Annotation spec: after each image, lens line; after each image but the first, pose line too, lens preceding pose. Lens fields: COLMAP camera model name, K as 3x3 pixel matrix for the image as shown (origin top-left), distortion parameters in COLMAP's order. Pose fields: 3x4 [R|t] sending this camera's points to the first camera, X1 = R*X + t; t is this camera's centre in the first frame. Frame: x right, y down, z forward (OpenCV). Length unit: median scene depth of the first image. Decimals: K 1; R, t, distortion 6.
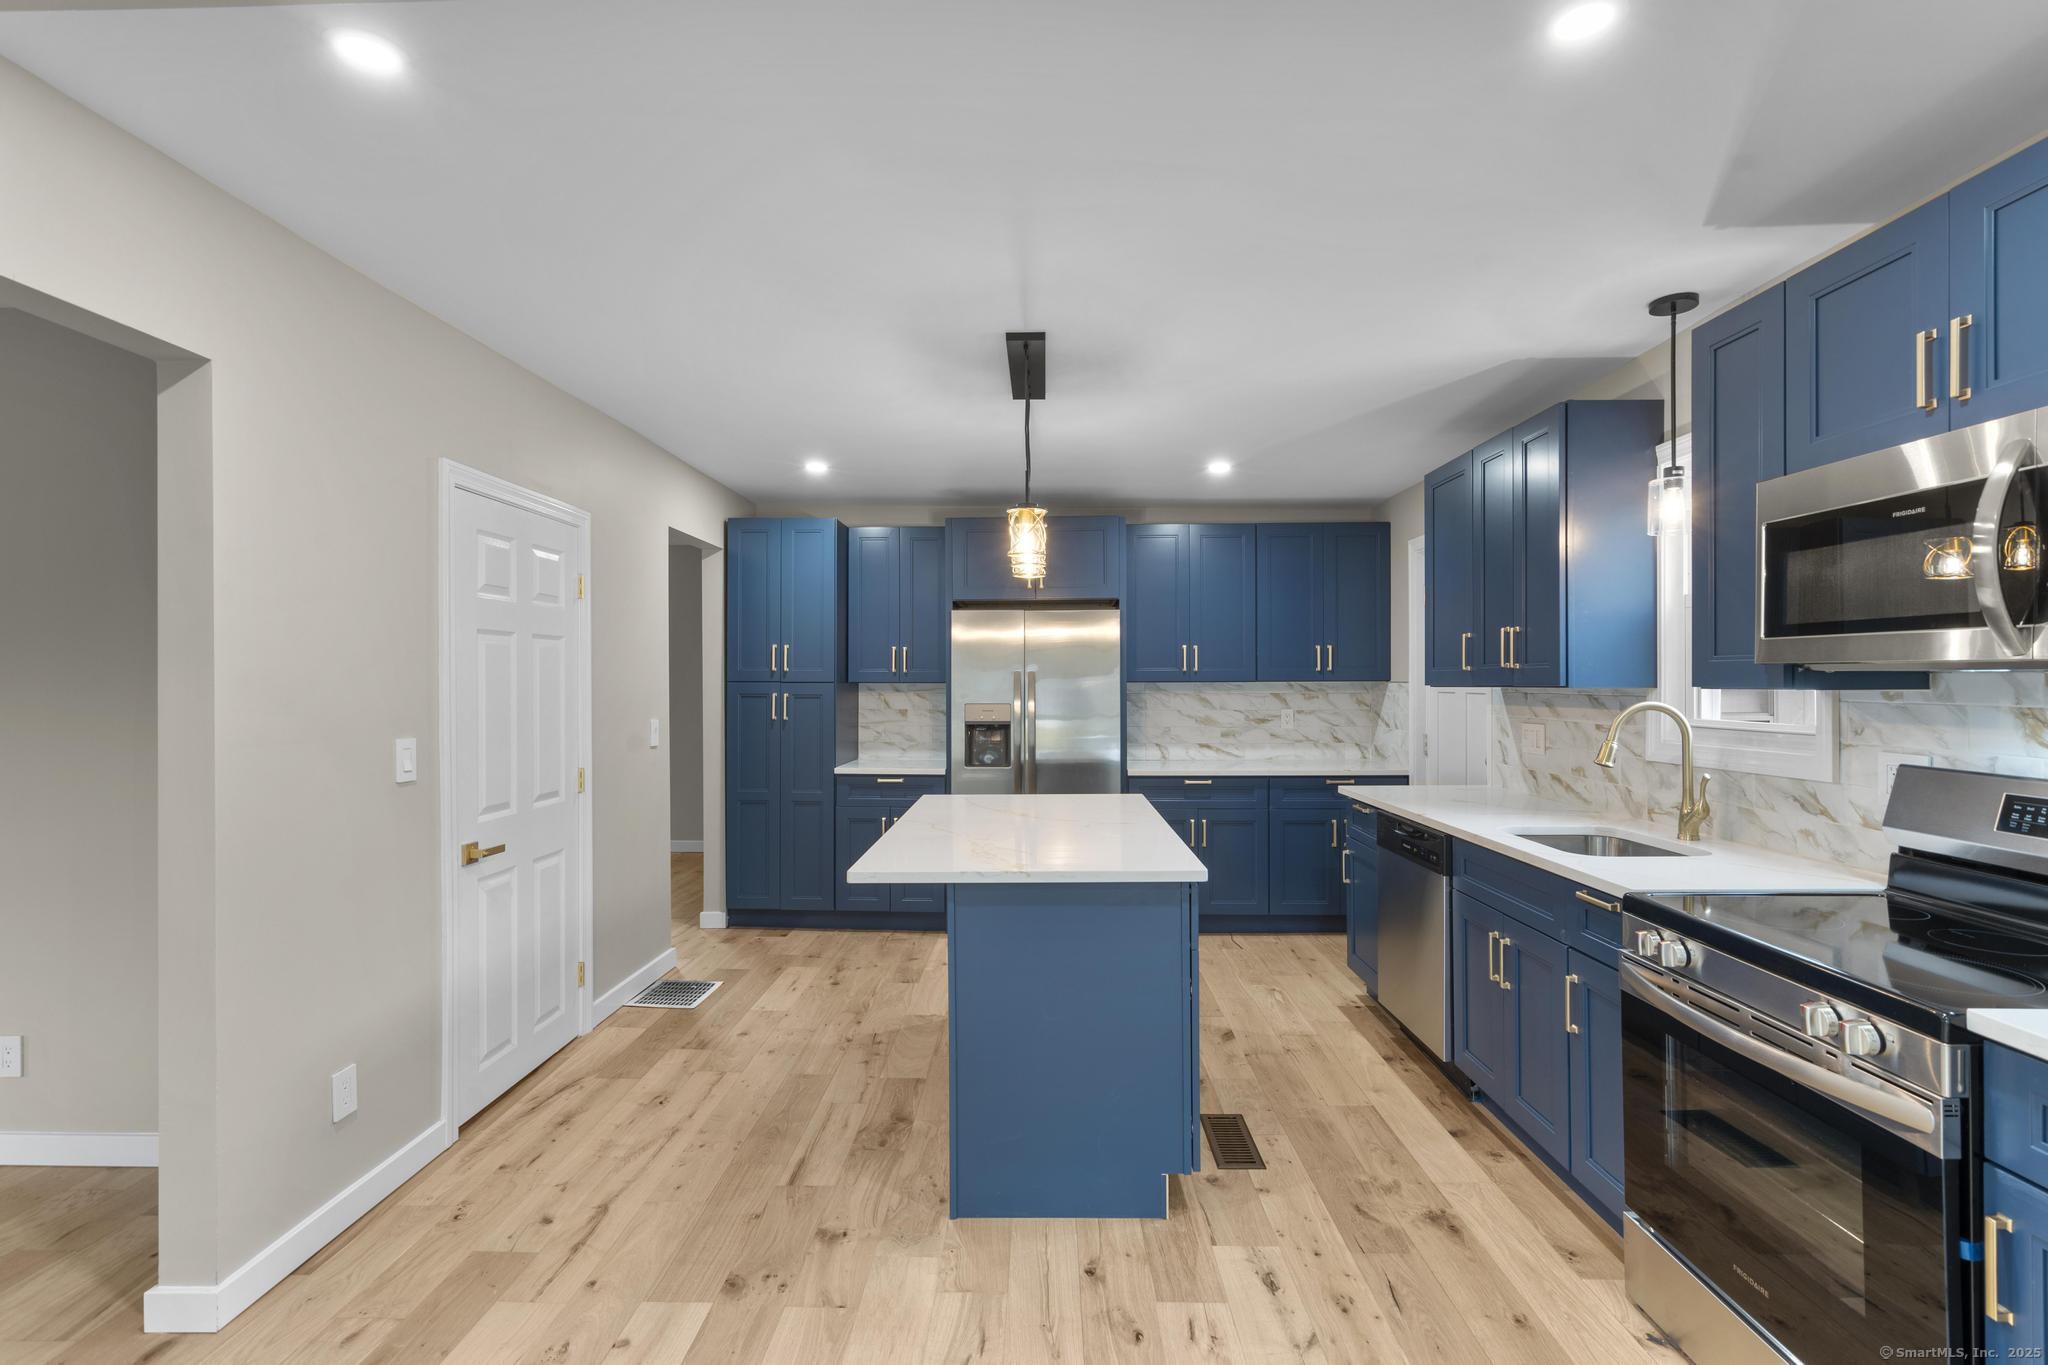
lens RADIAL K [[938.9, 0, 1024.1], [0, 938.9, 684.7], [0, 0, 1]] dist [-0.004414, 0.003955]
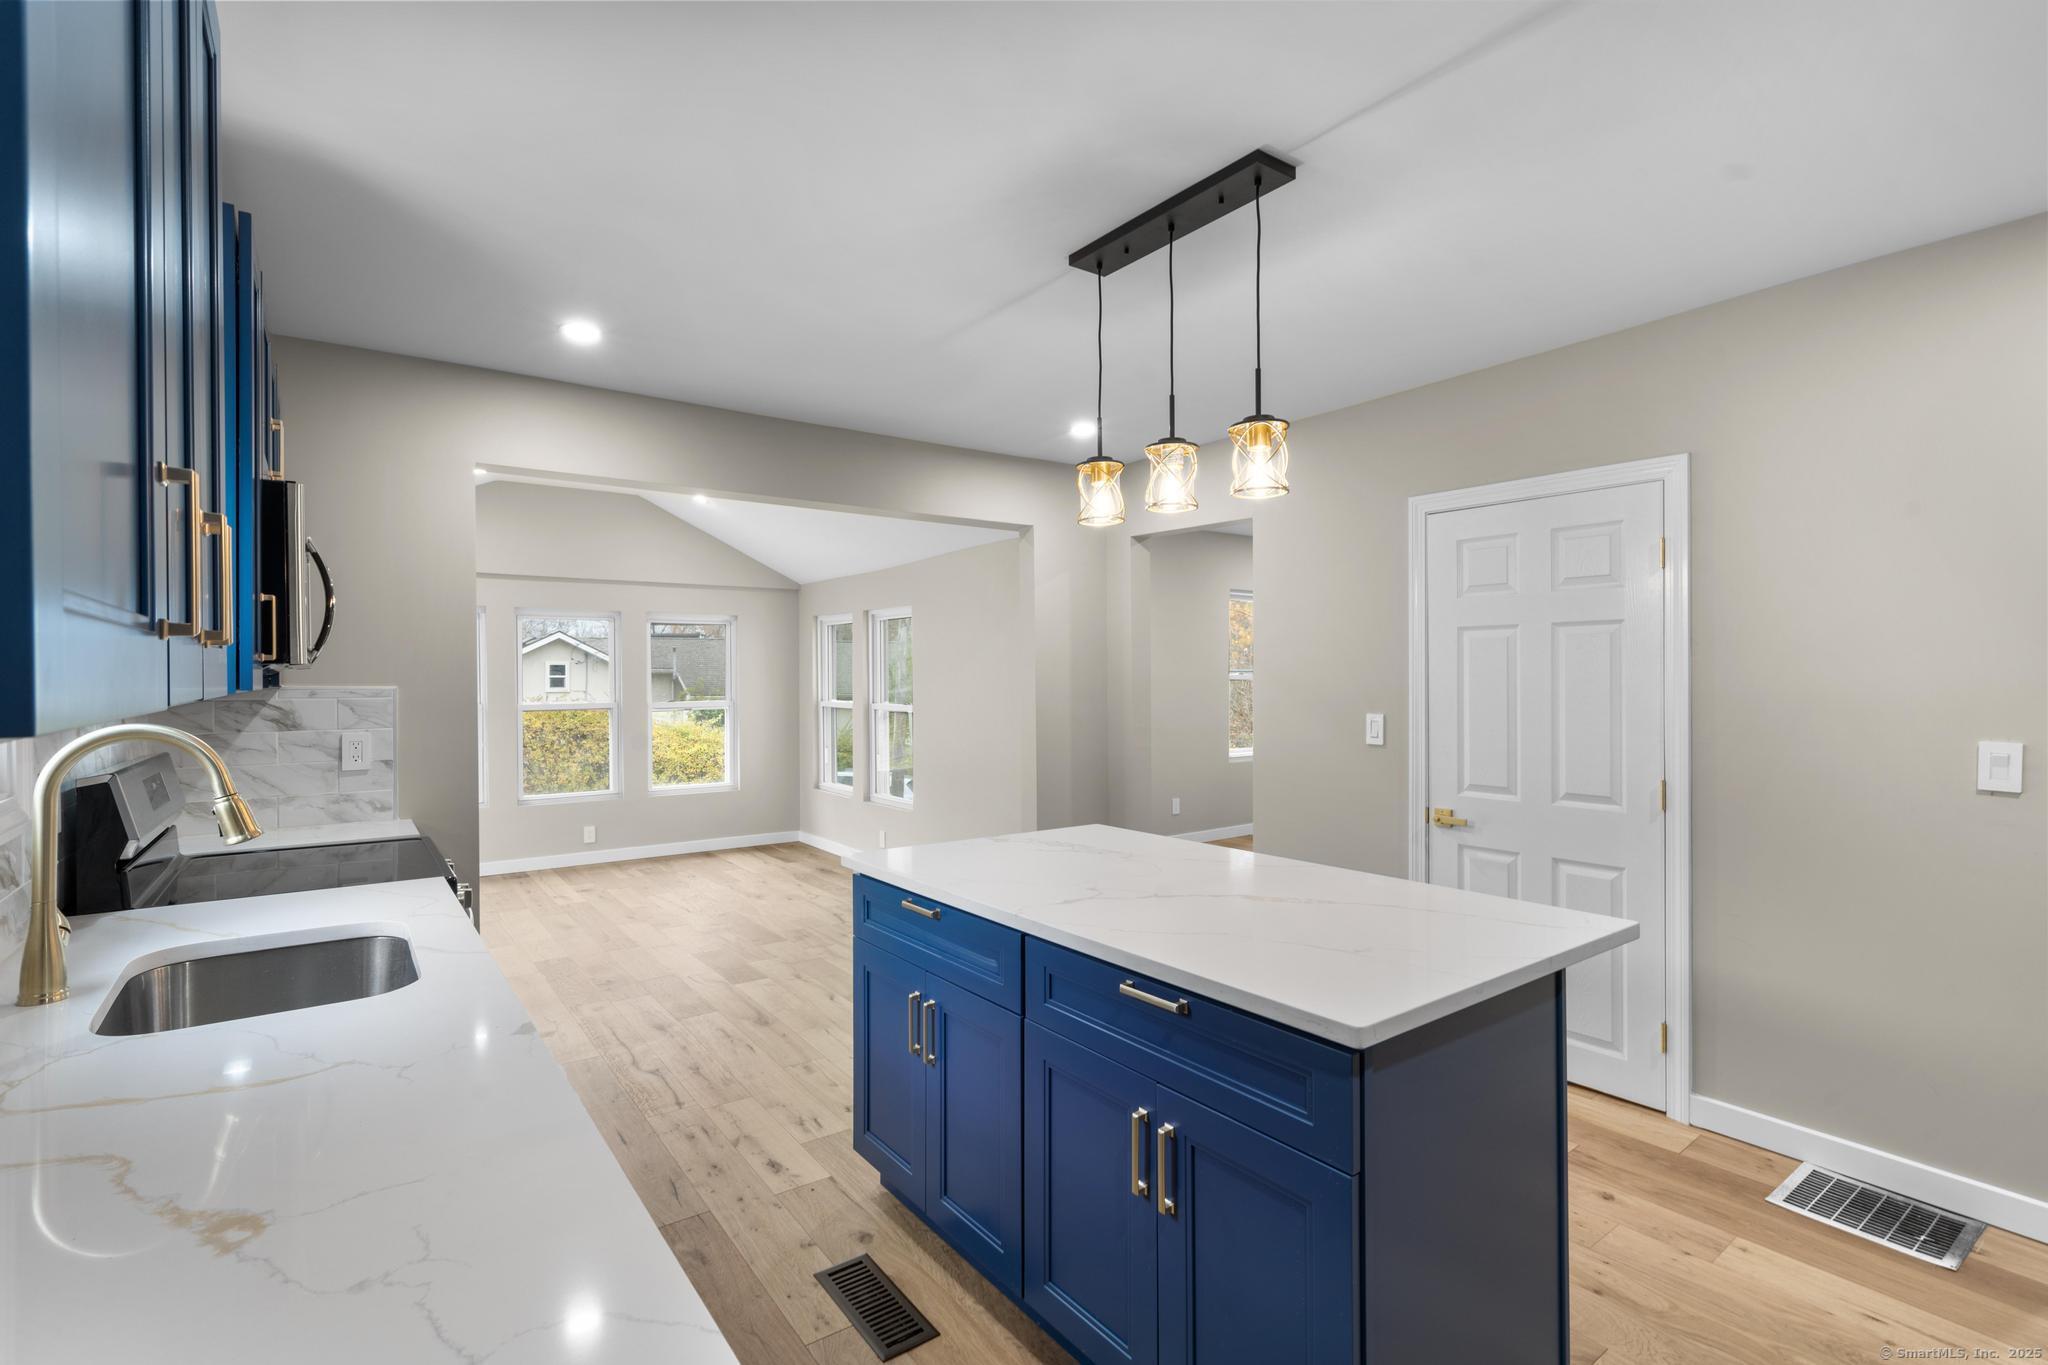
lens RADIAL K [[938.9, 0, 1008.9], [0, 938.9, 679.0], [0, 0, 1]] dist [-0.004414, 0.003955]
pose [[-0.796930, 0.009110, -0.604003, 0.528094], [0.003991, 0.999944, 0.009816, -0.008874], [0.604059, 0.005412, -0.796921, 1.512651]]
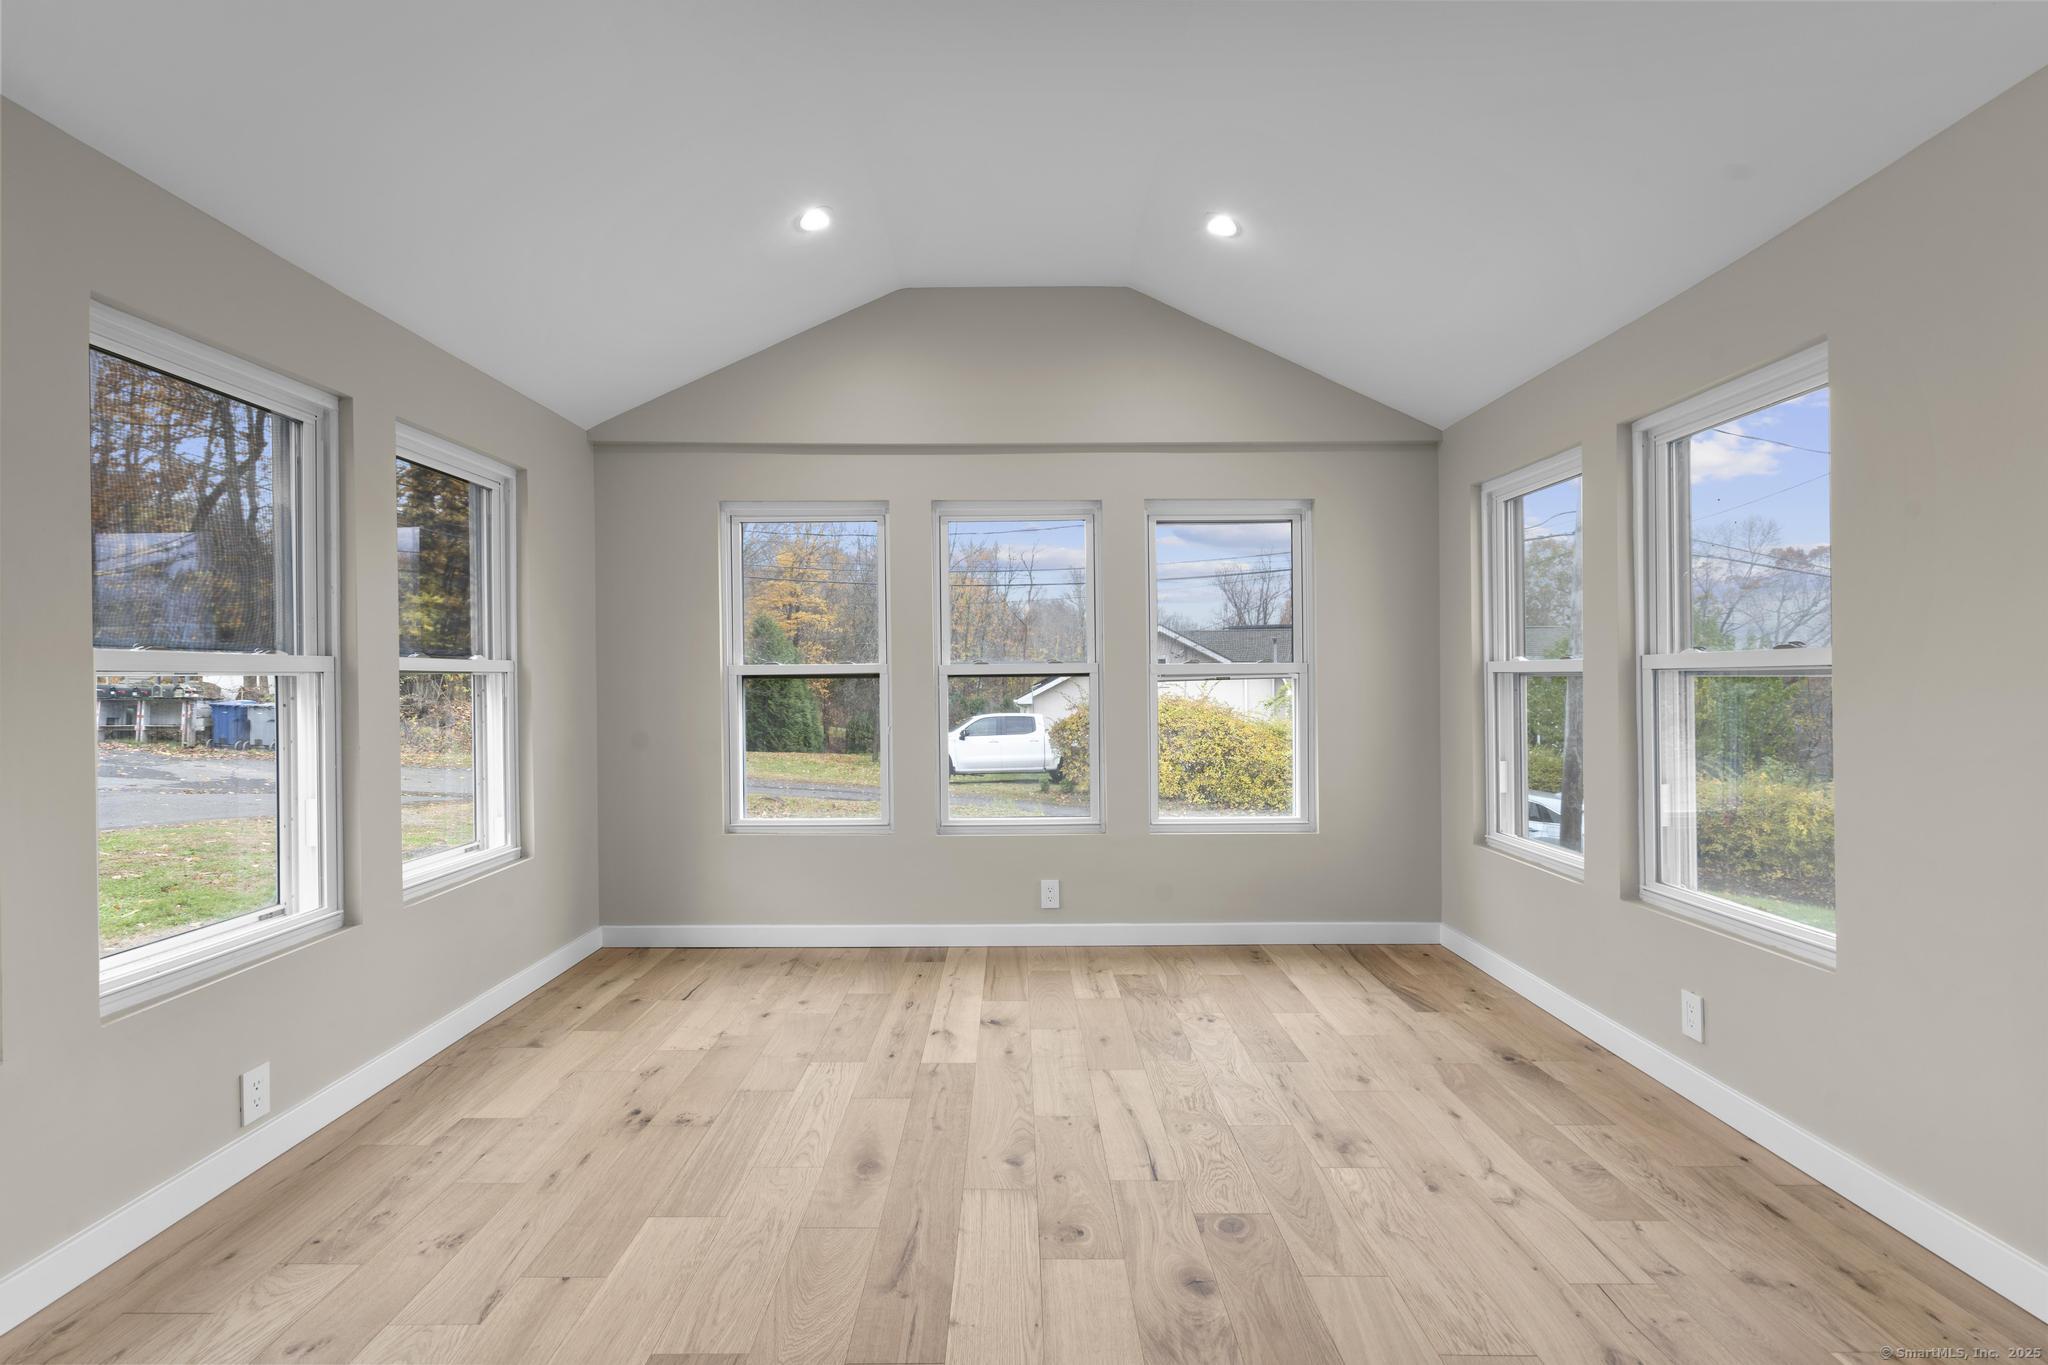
lens RADIAL K [[938.9, 0, 1013.2], [0, 938.9, 678.6], [0, 0, 1]] dist [-0.004414, 0.003955]
pose [[-0.999747, 0.010524, -0.019898, 0.045678], [0.010486, 0.999943, 0.001999, 0.085787], [0.019918, 0.001790, -0.999800, 0.394219]]
